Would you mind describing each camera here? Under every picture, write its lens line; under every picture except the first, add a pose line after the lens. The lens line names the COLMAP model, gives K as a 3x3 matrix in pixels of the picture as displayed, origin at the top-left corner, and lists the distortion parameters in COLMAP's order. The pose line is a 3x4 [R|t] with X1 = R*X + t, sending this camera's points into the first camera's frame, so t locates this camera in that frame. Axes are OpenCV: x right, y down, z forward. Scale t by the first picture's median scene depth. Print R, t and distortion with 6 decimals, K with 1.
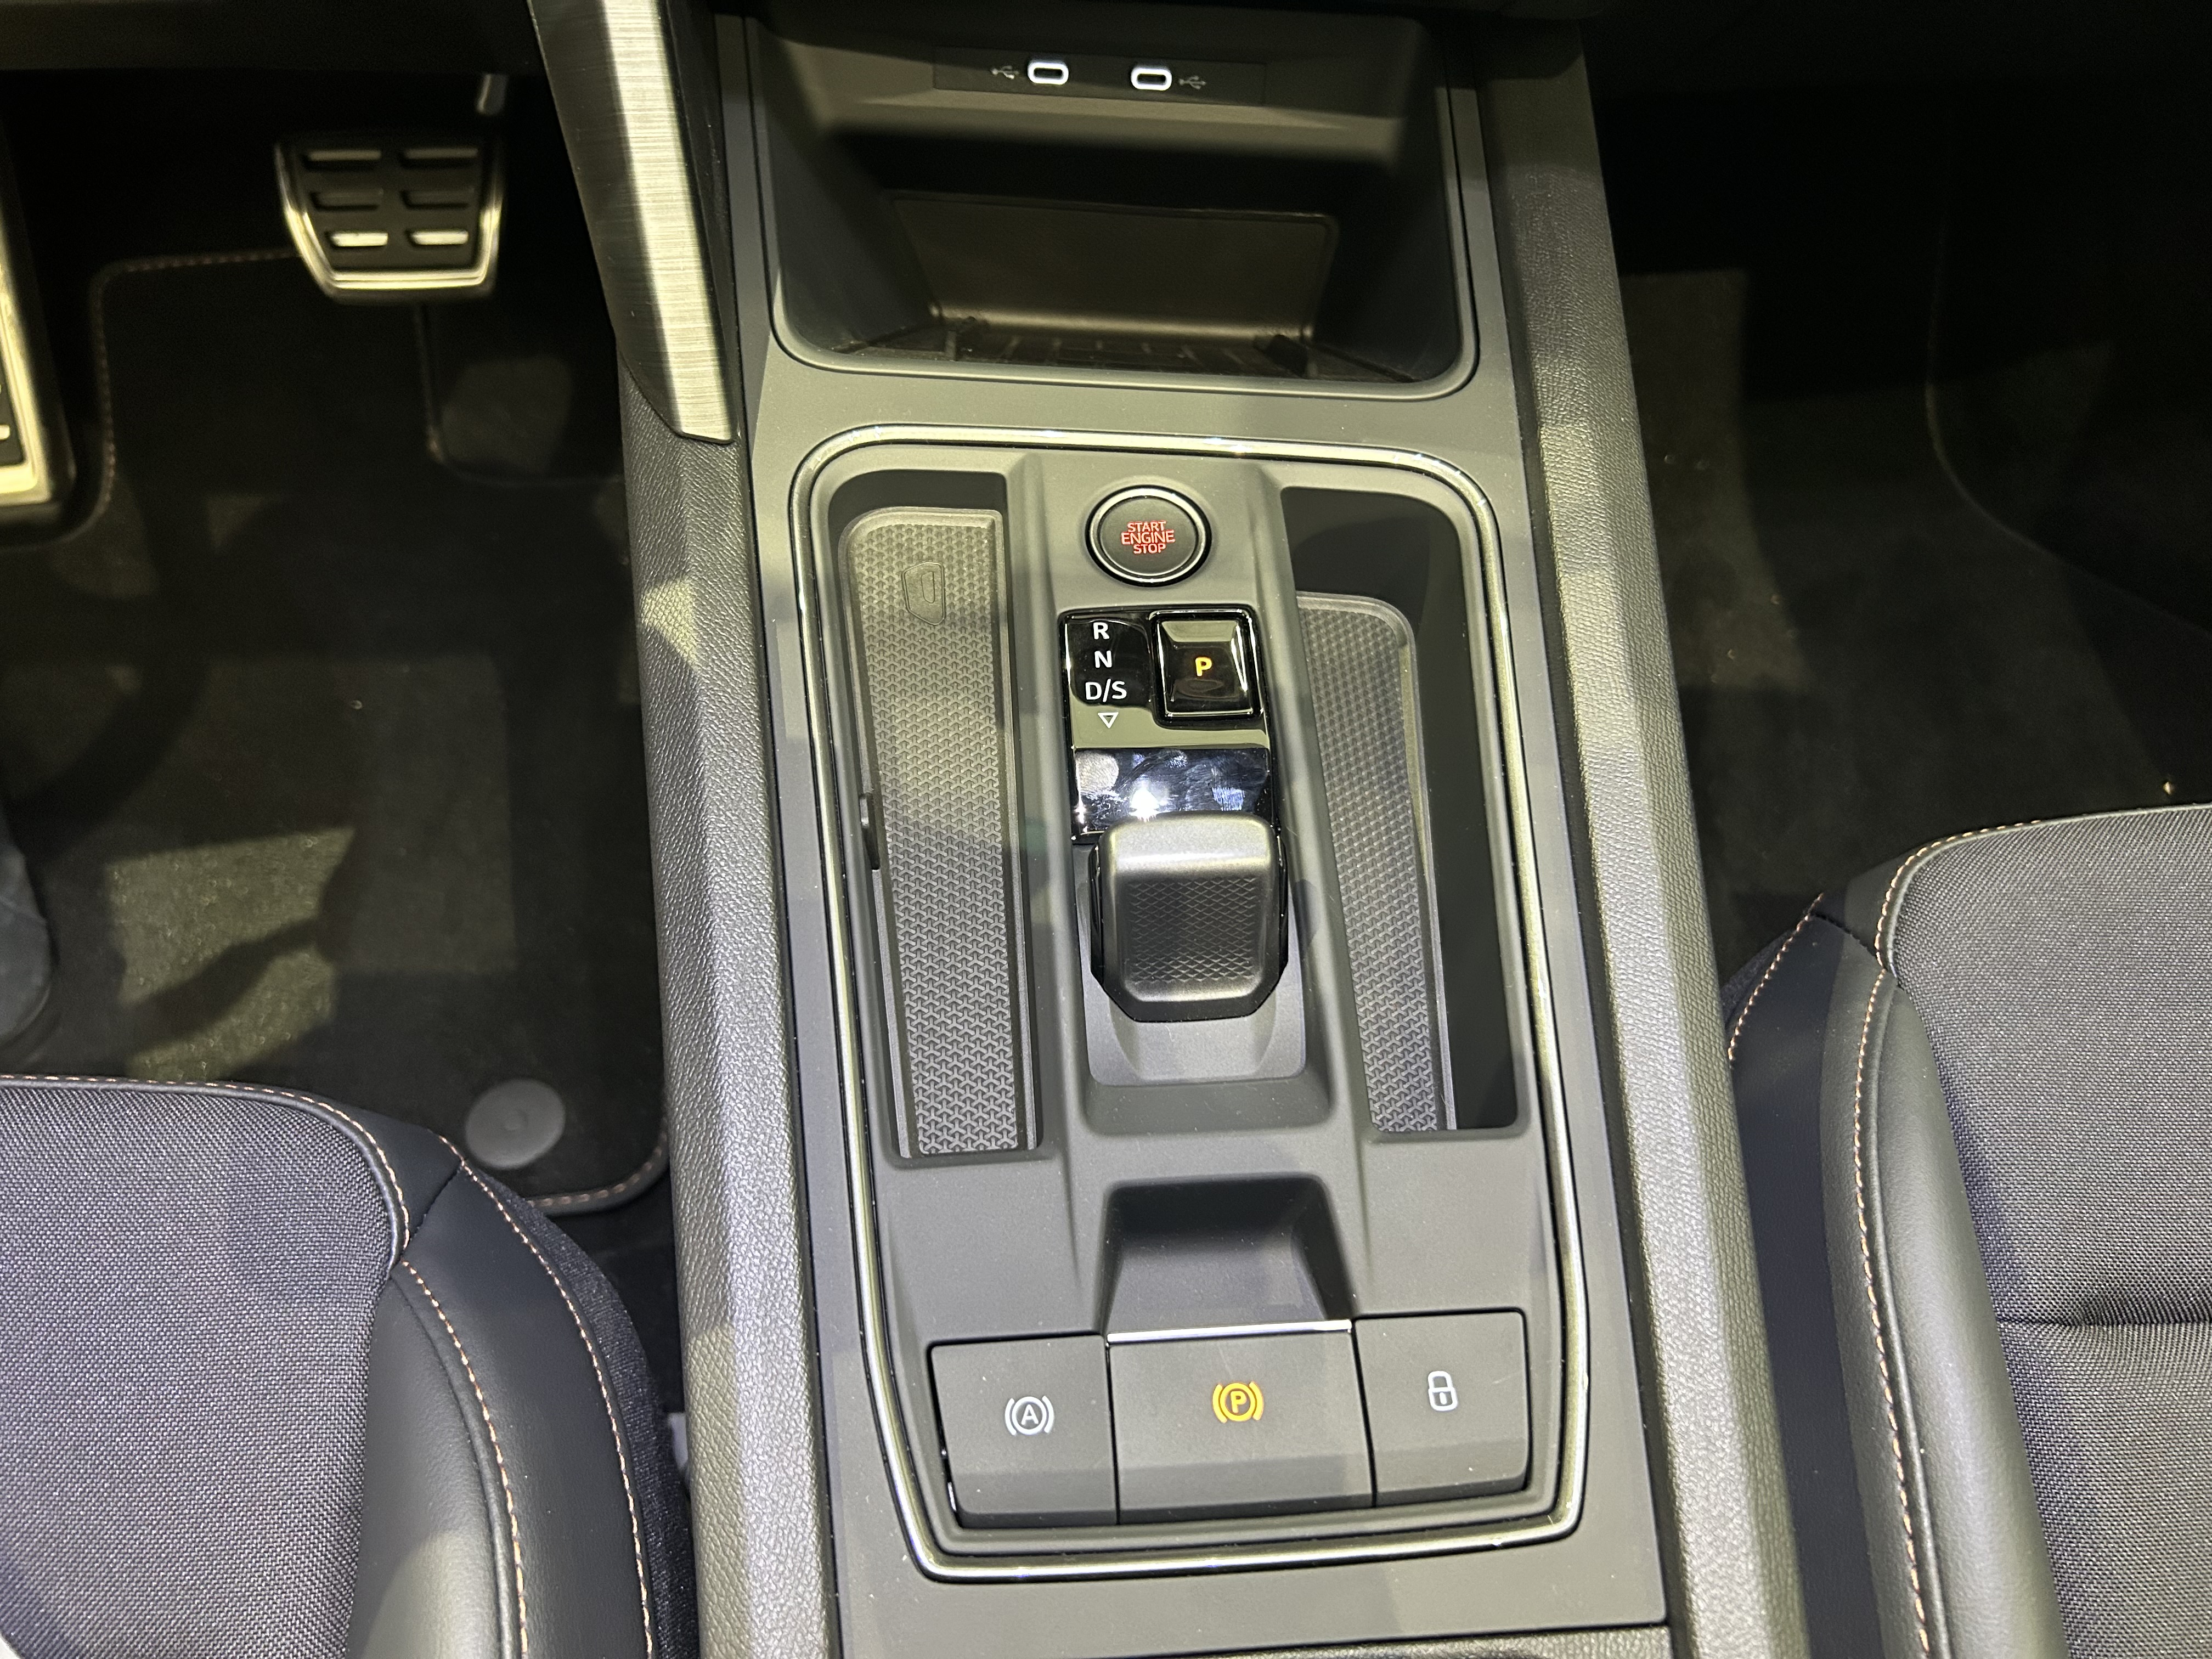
lens RADIAL K [[1685.3, 0, 1106.0], [0, 1685.3, 829.5], [0, 0, 1]] dist [0.000396, -0.002871]
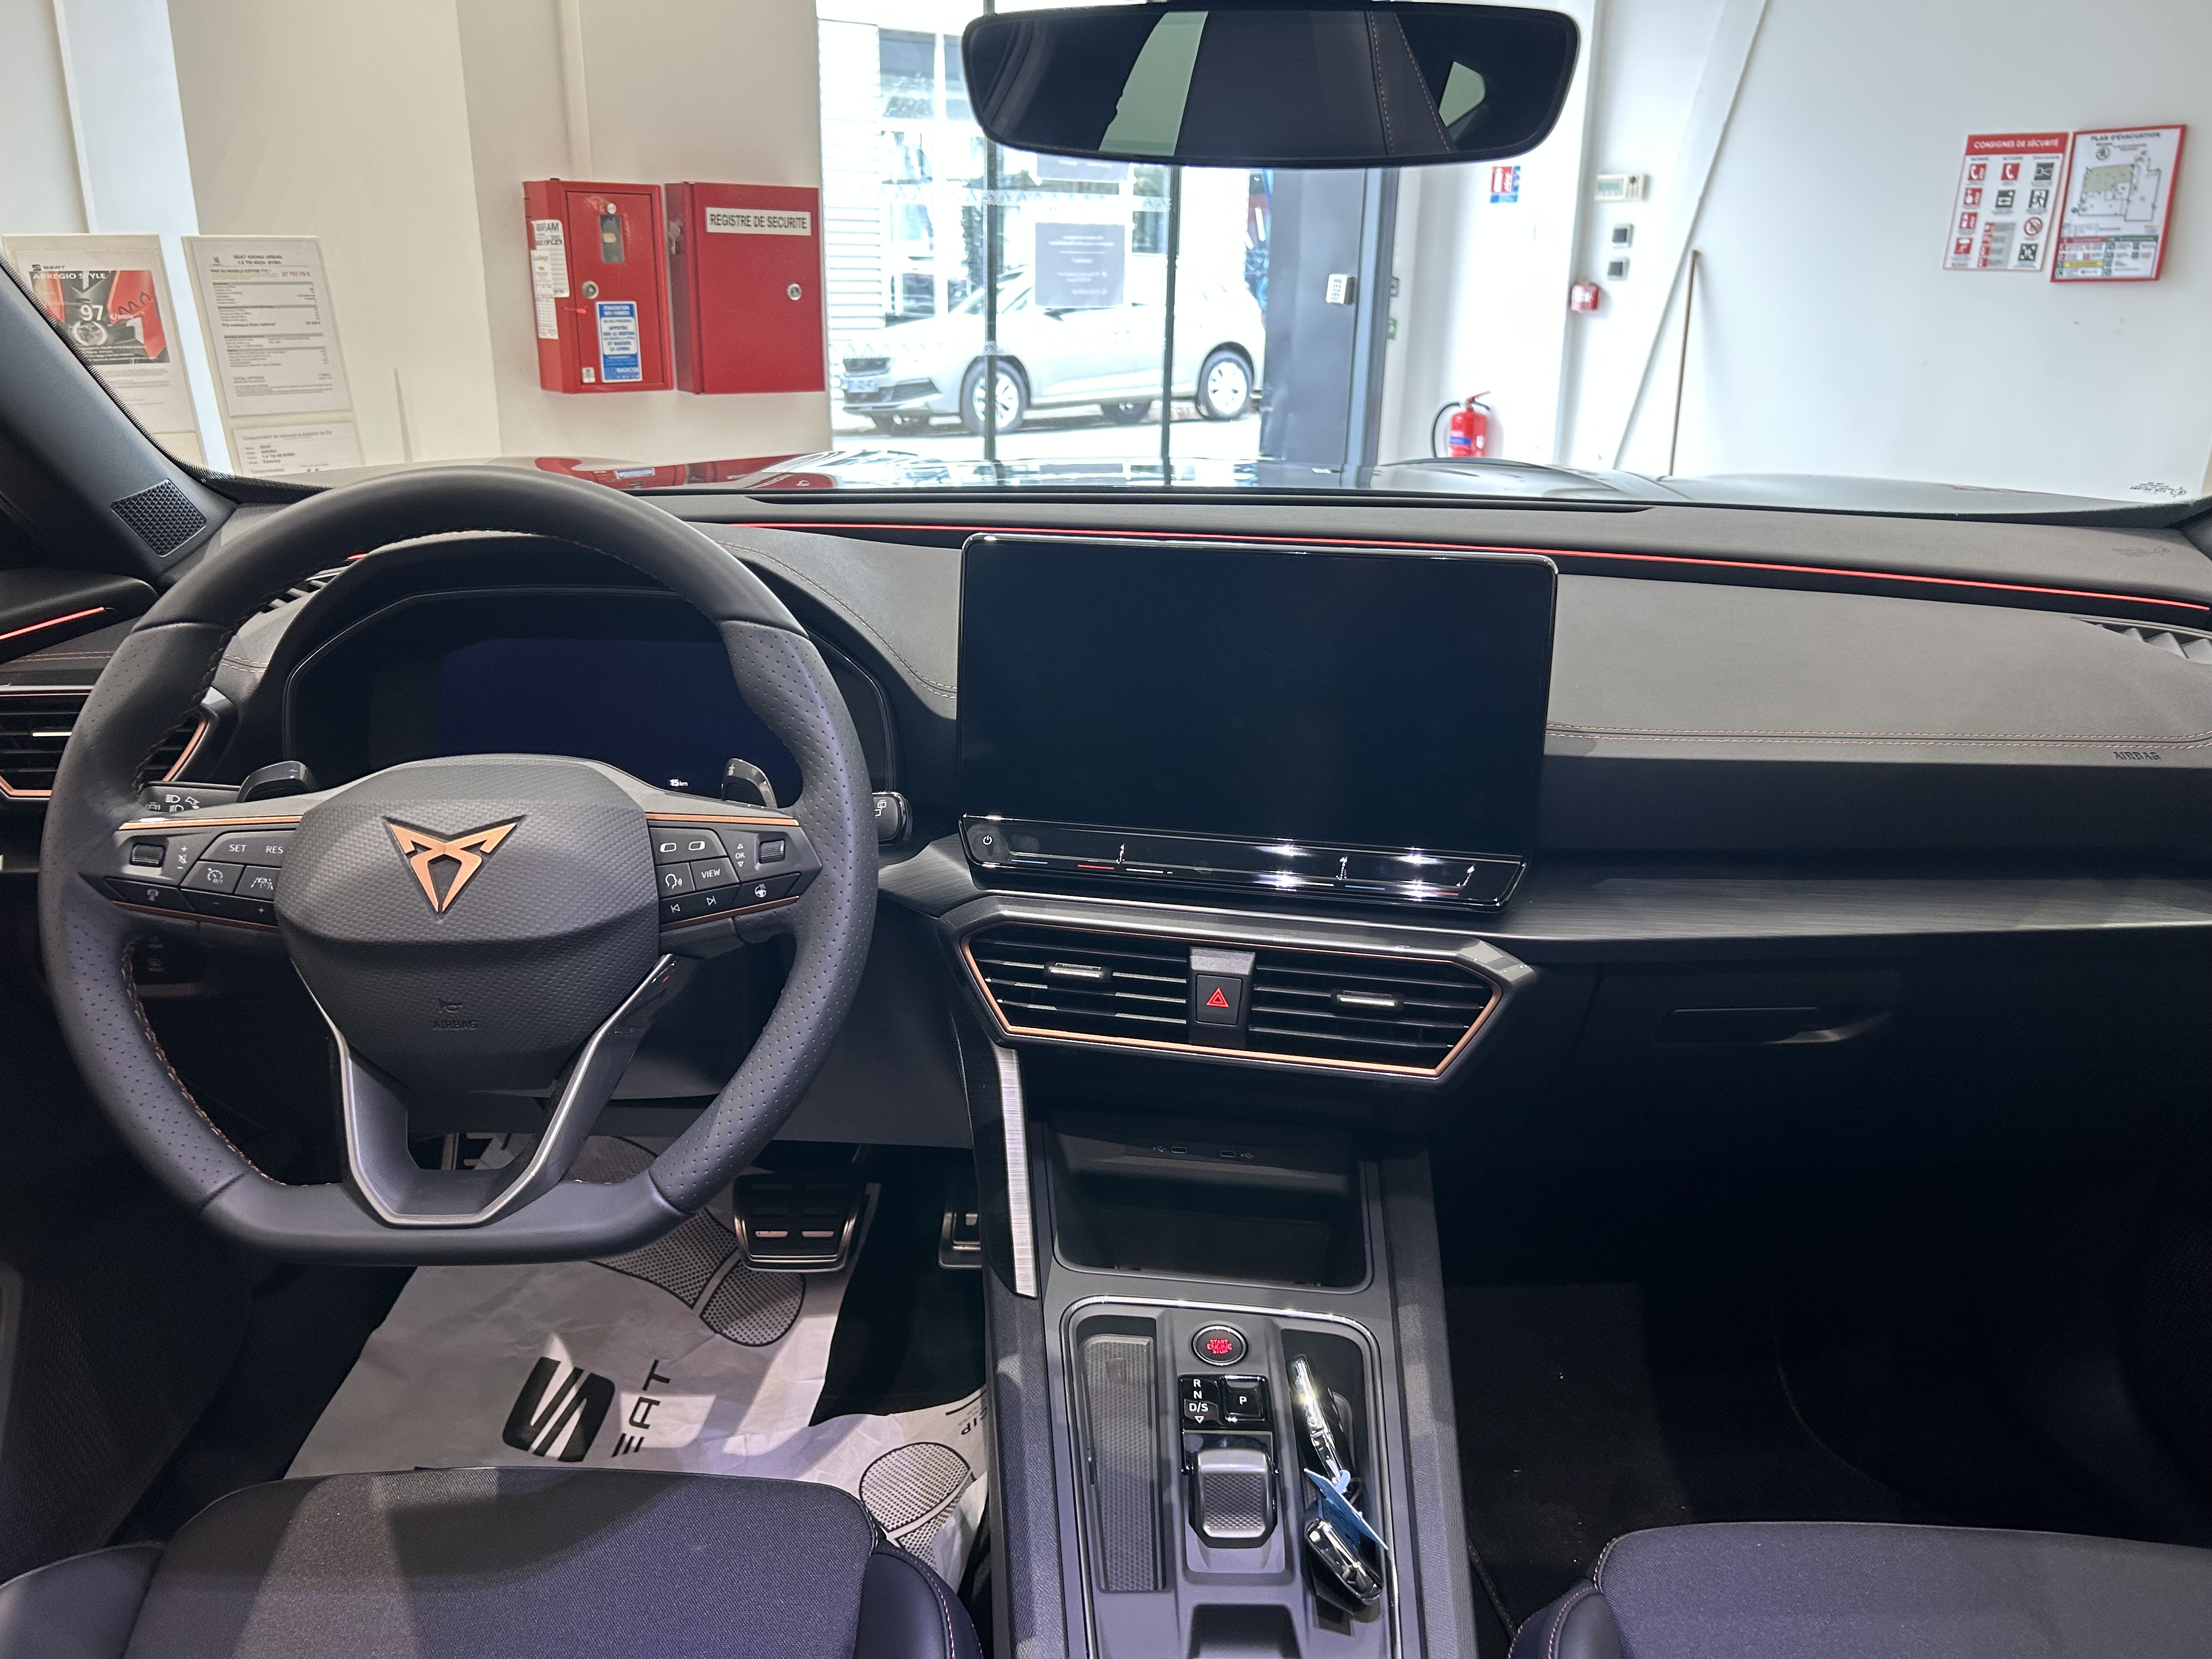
lens RADIAL K [[1657.7, 0, 1111.7], [0, 1657.7, 839.5], [0, 0, 1]] dist [0.028652, -0.031577]
pose [[0.997379, 0.009530, -0.071726, 0.034245], [-0.048864, 0.819809, -0.570548, 0.537611], [0.053364, 0.572557, 0.818126, -1.187947]]
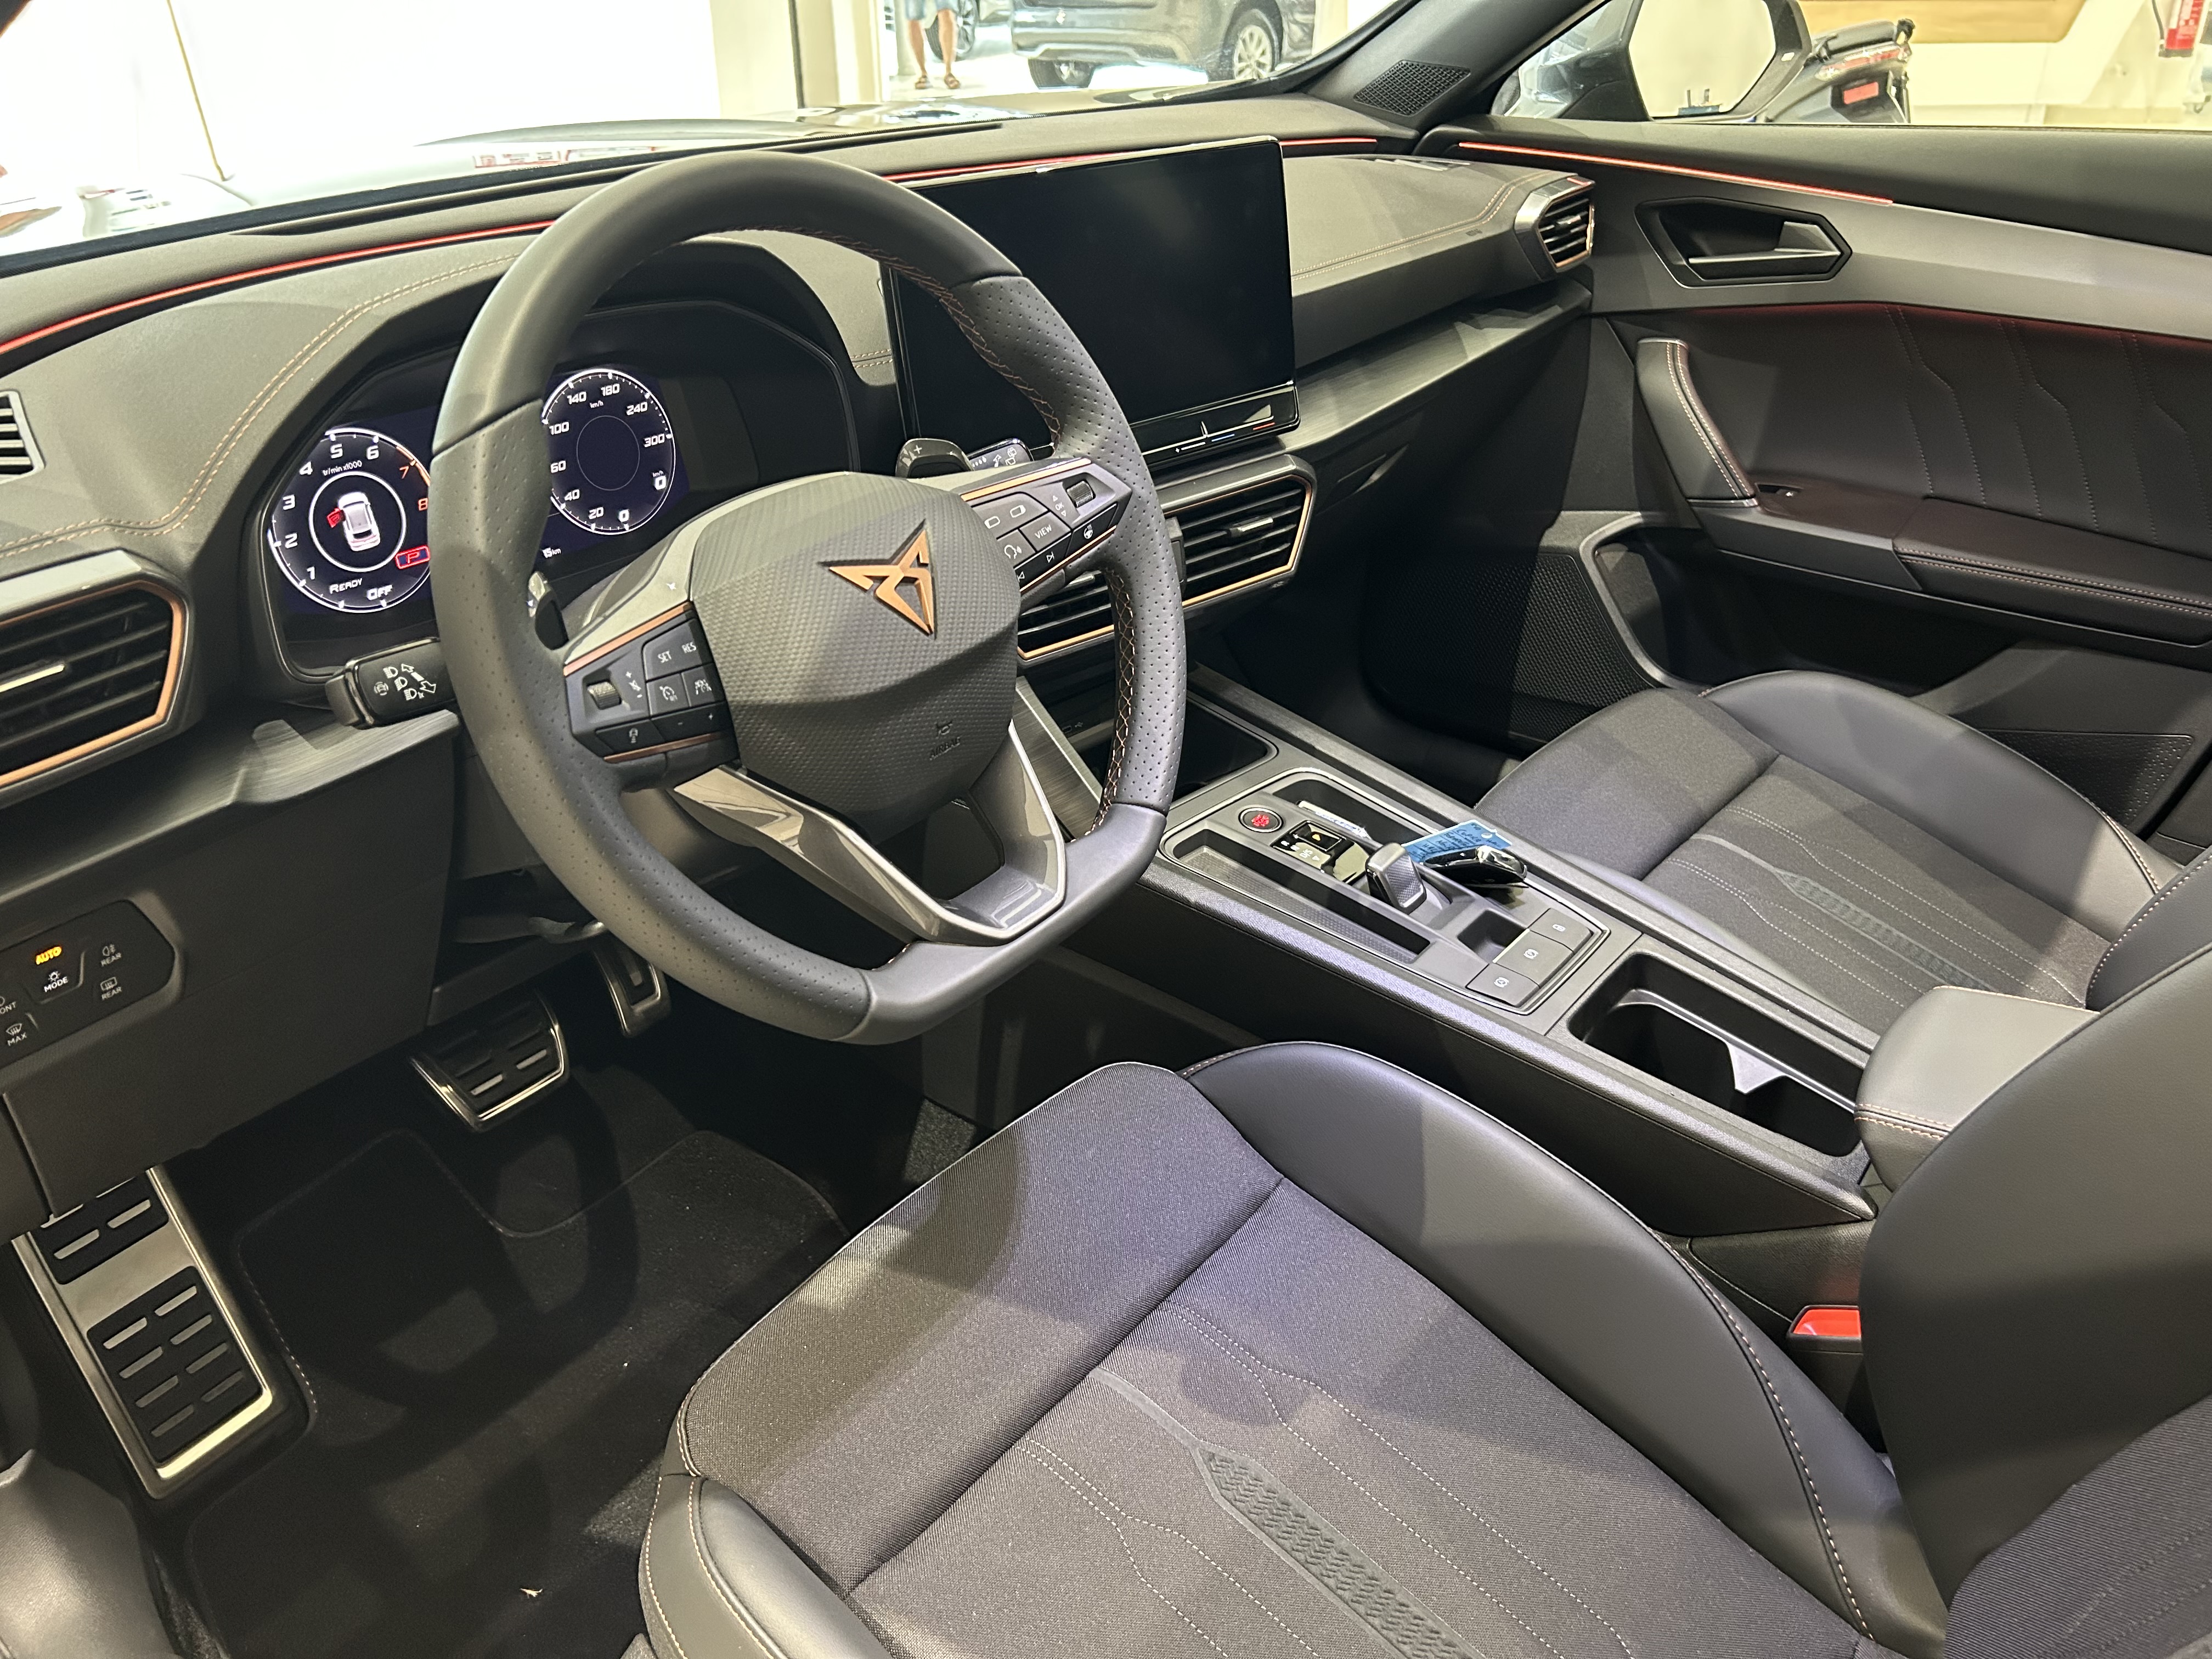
lens RADIAL K [[1685.3, 0, 1106.0], [0, 1685.3, 829.5], [0, 0, 1]] dist [0.000396, -0.002871]
pose [[0.680025, -0.386312, 0.623160, -1.922317], [0.609696, 0.770023, -0.187977, 0.198847], [-0.407230, 0.507767, 0.759168, -1.005776]]
